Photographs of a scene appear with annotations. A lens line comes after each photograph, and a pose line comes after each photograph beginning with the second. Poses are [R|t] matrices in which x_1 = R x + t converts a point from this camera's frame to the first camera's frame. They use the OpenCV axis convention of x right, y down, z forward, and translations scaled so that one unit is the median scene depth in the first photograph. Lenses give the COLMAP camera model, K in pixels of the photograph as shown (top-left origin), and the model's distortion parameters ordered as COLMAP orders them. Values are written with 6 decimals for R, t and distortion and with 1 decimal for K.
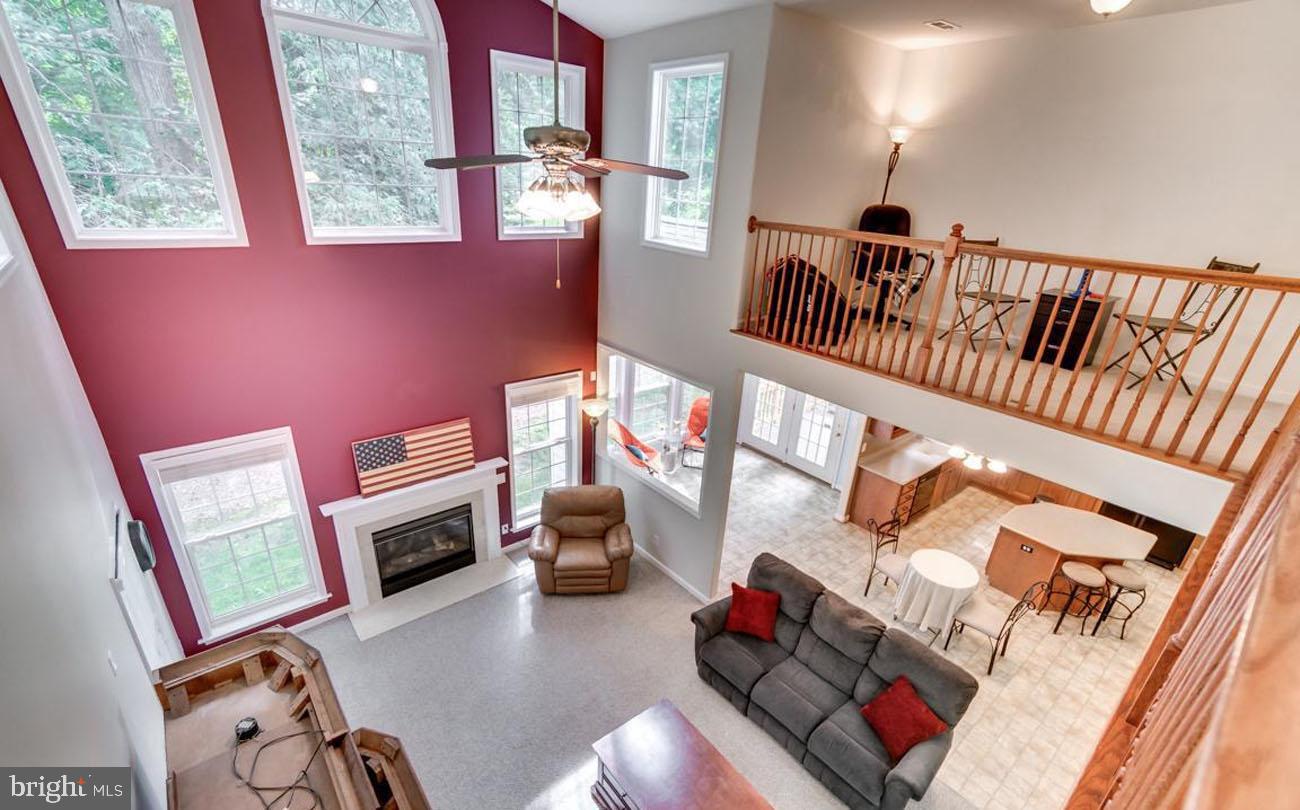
lens RADIAL K [[566.2, 0, 646.9], [0, 566.2, 441.4], [0, 0, 1]] dist [-0.015856, 0.021118]
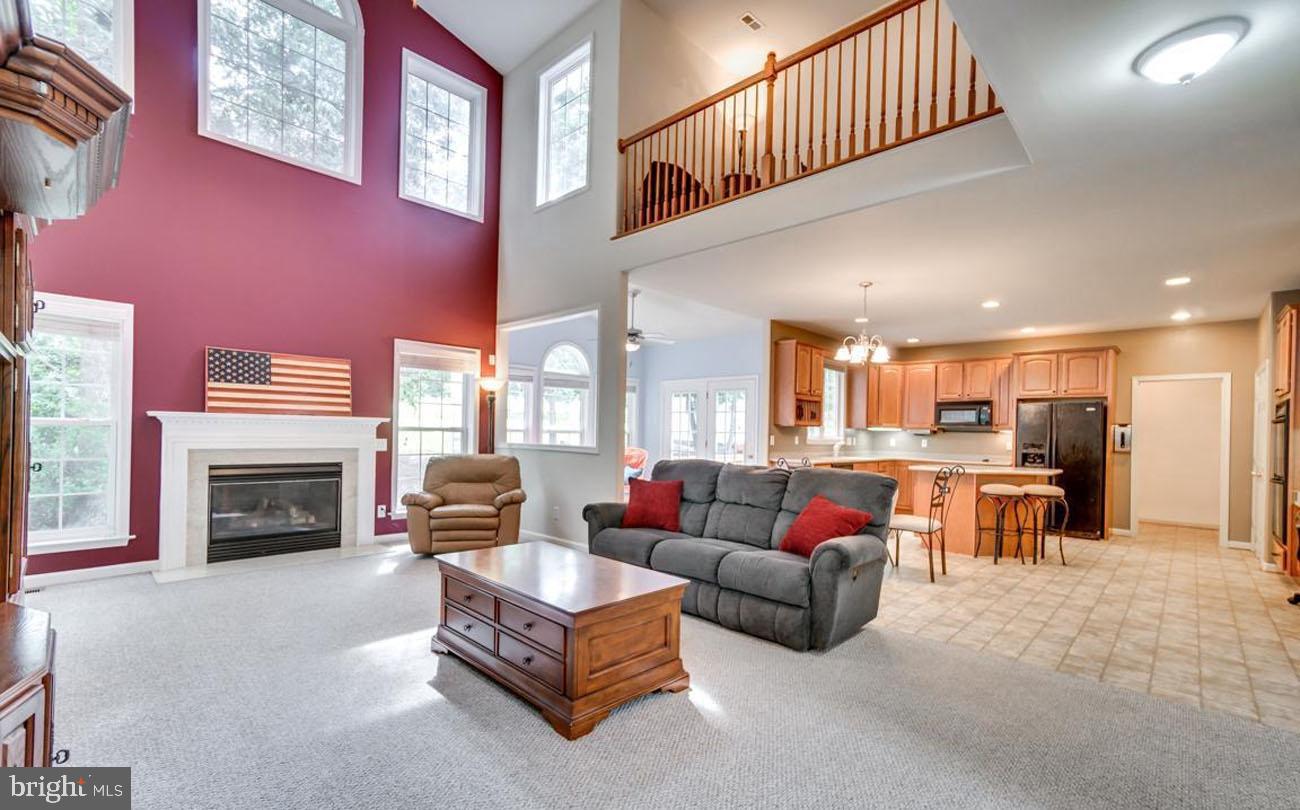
lens RADIAL K [[566.2, 0, 646.9], [0, 566.2, 441.4], [0, 0, 1]] dist [-0.015856, 0.021118]
pose [[0.994176, -0.029685, 0.103602, 0.078687], [0.068982, 0.913870, -0.400104, 0.495135], [-0.082802, 0.404921, 0.910595, 0.147805]]
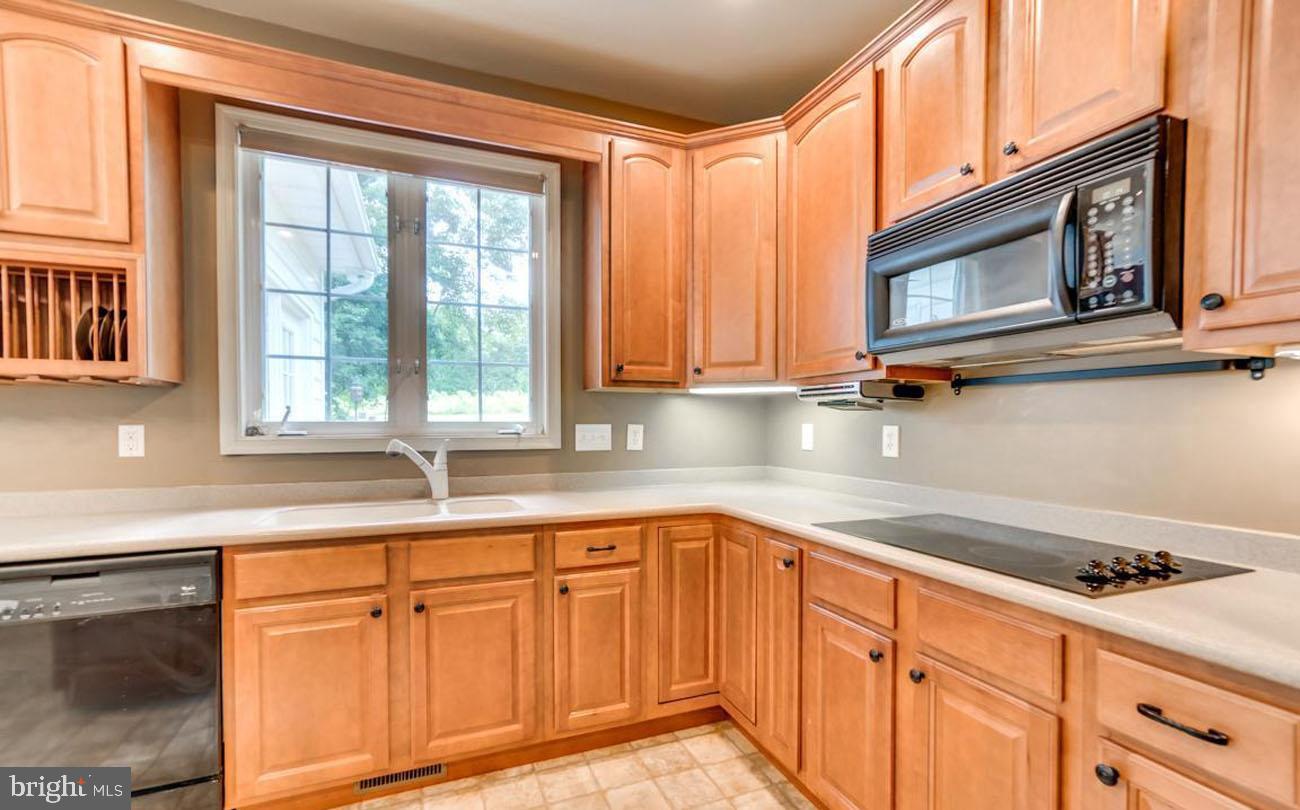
lens RADIAL K [[566.2, 0, 646.9], [0, 566.2, 441.4], [0, 0, 1]] dist [-0.015856, 0.021118]
pose [[0.950839, -0.043232, -0.306653, 0.961034], [-0.083464, 0.917793, -0.388187, 0.089000], [0.298226, 0.394698, 0.869065, 1.131913]]
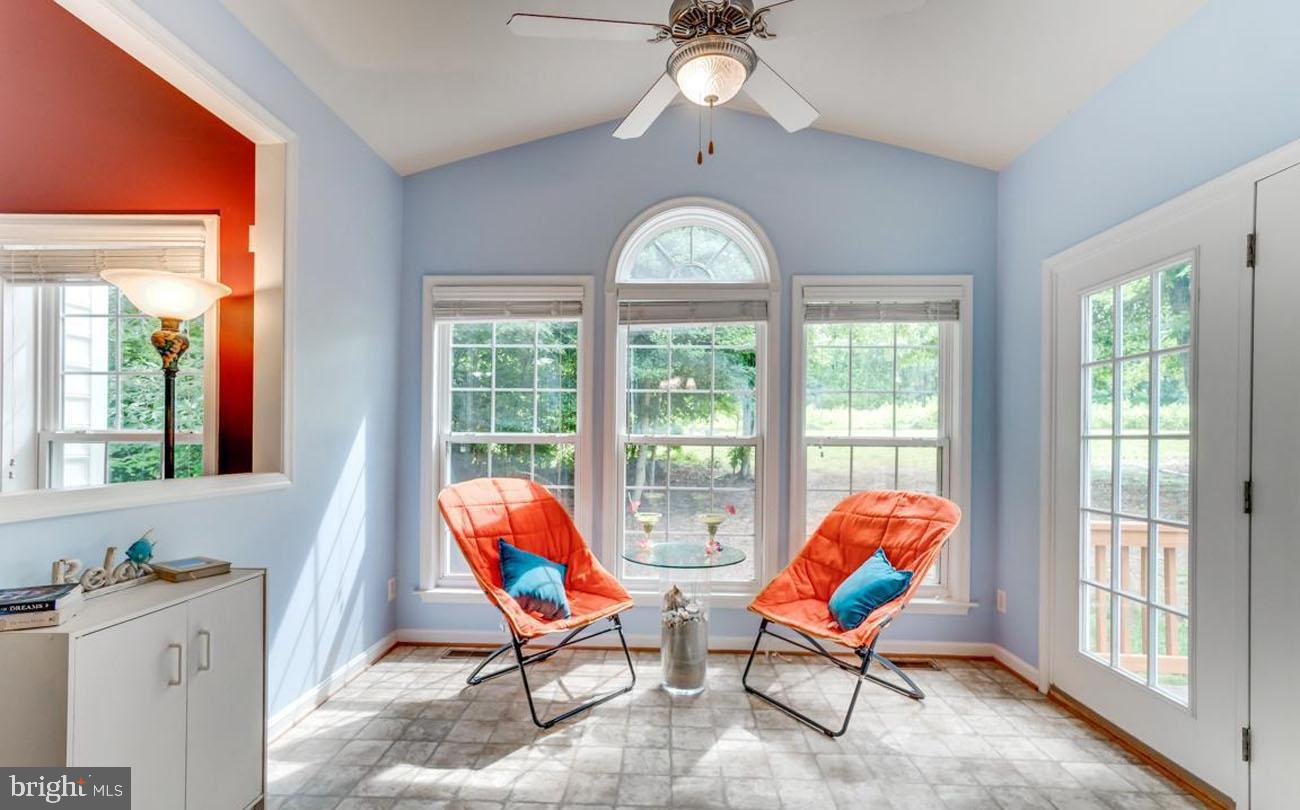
lens RADIAL K [[577.7, 0, 643.3], [0, 577.7, 430.3], [0, 0, 1]] dist [-0.000241, 0.021681]
pose [[0.741470, -0.047785, -0.669282, 0.364256], [-0.261024, 0.898351, -0.353317, 0.063525], [0.618133, 0.436672, 0.653627, 1.108335]]
